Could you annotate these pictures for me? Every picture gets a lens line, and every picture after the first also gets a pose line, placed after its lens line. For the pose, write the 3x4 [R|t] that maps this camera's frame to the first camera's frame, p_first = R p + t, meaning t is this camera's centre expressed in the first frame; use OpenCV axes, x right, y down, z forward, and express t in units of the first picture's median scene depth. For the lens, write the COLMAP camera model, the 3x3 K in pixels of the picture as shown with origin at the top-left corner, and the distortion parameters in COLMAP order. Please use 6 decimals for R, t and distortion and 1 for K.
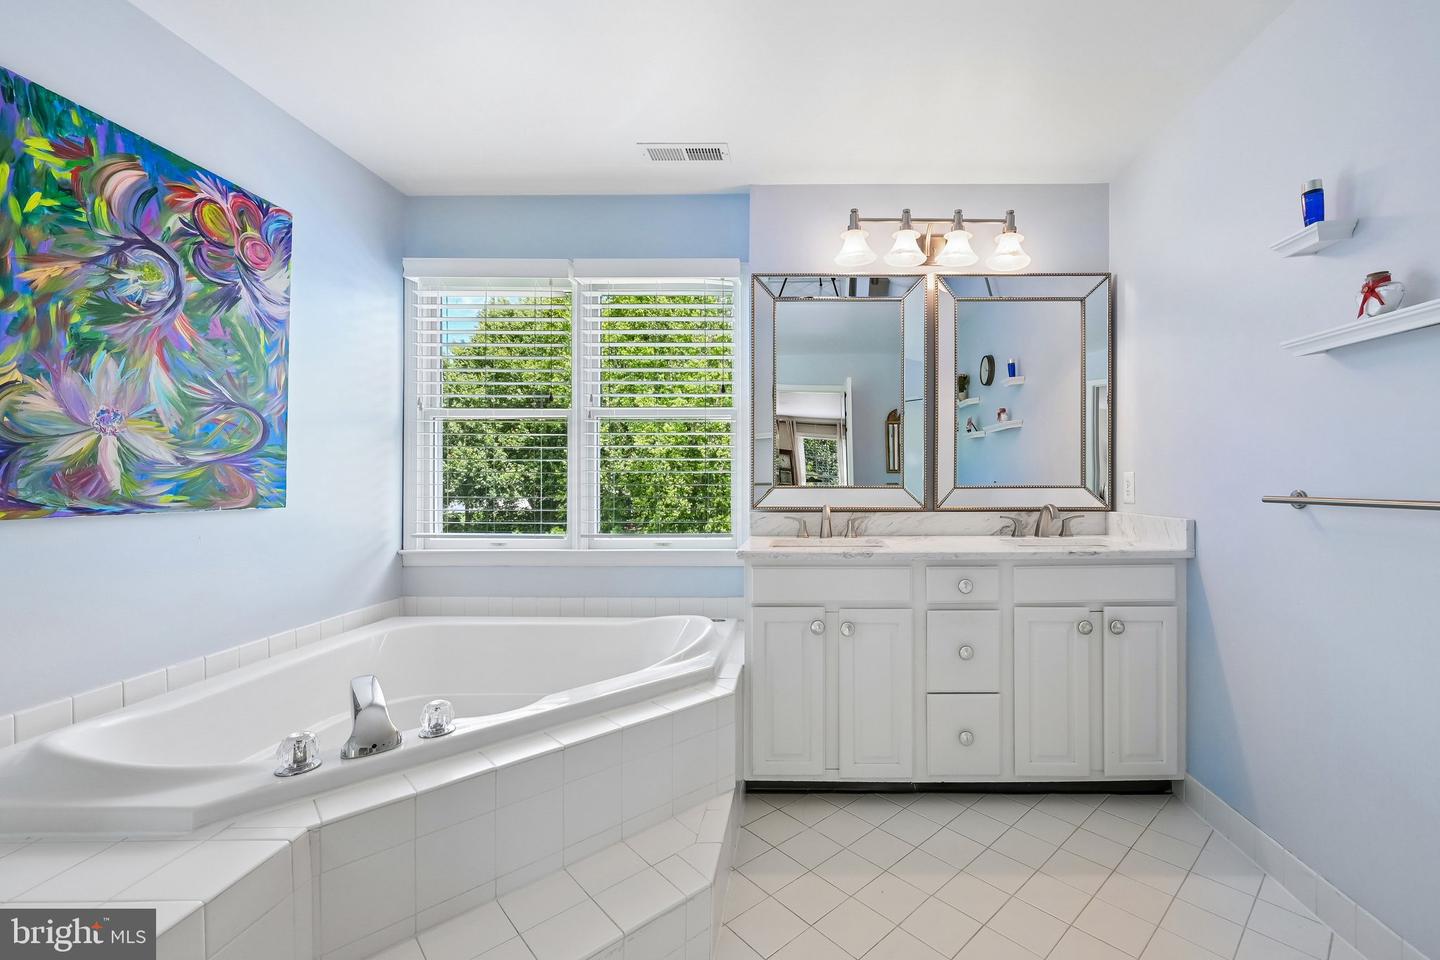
lens RADIAL K [[625.5, 0, 720.0], [0, 625.5, 480.0], [0, 0, 1]] dist [-0.002160, -0.000801]
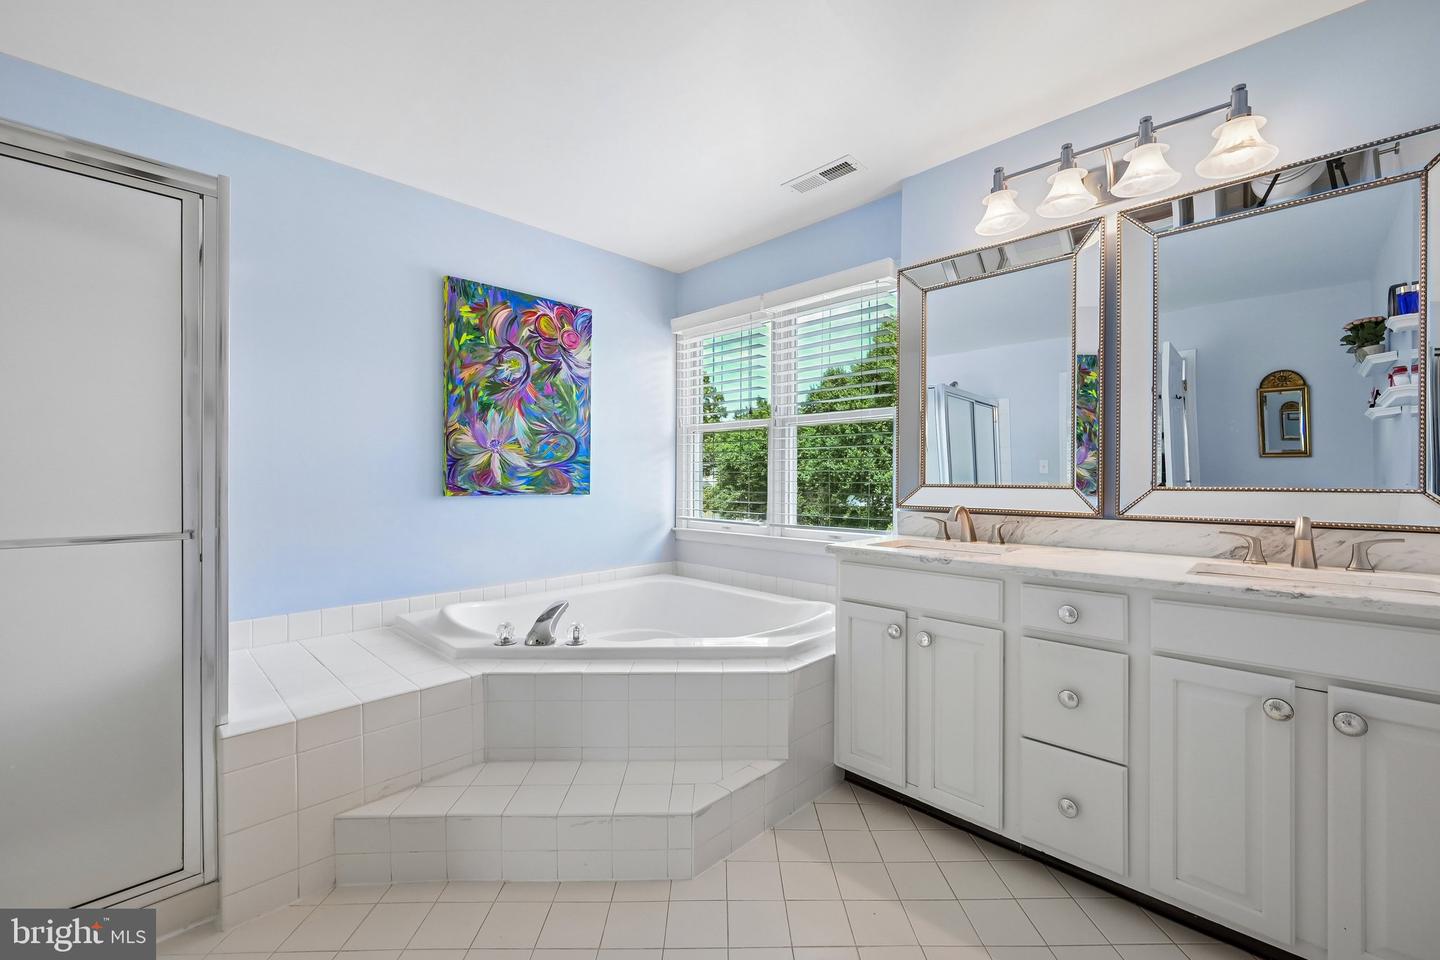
lens RADIAL K [[581.2, 0, 720.0], [0, 581.2, 480.0], [0, 0, 1]] dist [0.000359, -0.000136]
pose [[0.715894, 0.004752, -0.698193, 0.645679], [-0.003536, 0.999989, 0.003181, 0.000939], [0.698200, 0.000191, 0.715903, 0.189177]]
